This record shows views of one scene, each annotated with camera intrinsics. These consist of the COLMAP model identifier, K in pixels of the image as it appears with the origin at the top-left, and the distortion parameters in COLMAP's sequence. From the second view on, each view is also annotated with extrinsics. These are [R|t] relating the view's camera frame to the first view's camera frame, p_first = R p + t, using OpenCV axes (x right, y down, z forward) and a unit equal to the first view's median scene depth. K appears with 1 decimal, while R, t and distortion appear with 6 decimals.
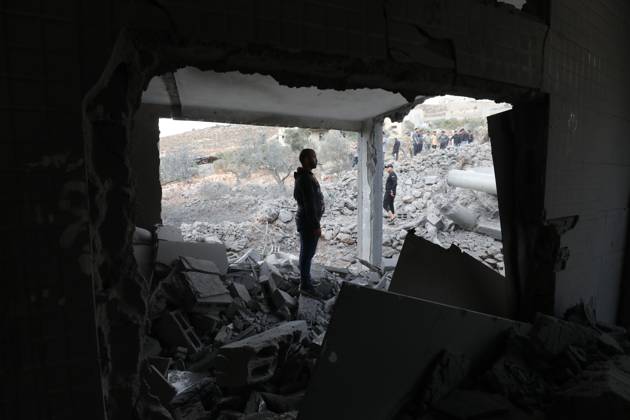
lens RADIAL K [[288.3, 0, 318.5], [0, 288.3, 208.0], [0, 0, 1]] dist [-0.039602, 0.011315]
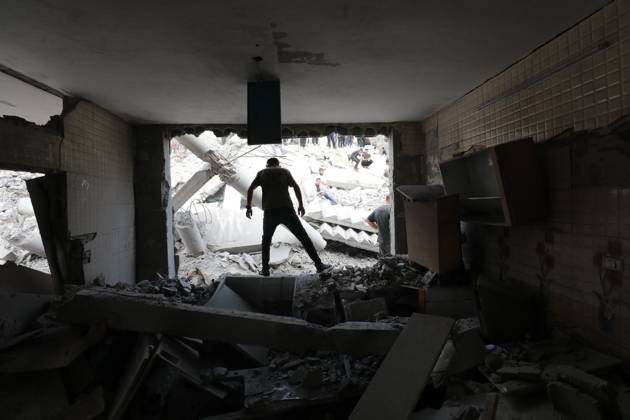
lens RADIAL K [[288.3, 0, 318.5], [0, 288.3, 208.0], [0, 0, 1]] dist [-0.039602, 0.011315]
pose [[0.340160, -0.015985, 0.940232, -0.350052], [0.093190, 0.995507, -0.016789, 0.033773], [-0.935739, 0.093331, 0.340121, -1.072667]]
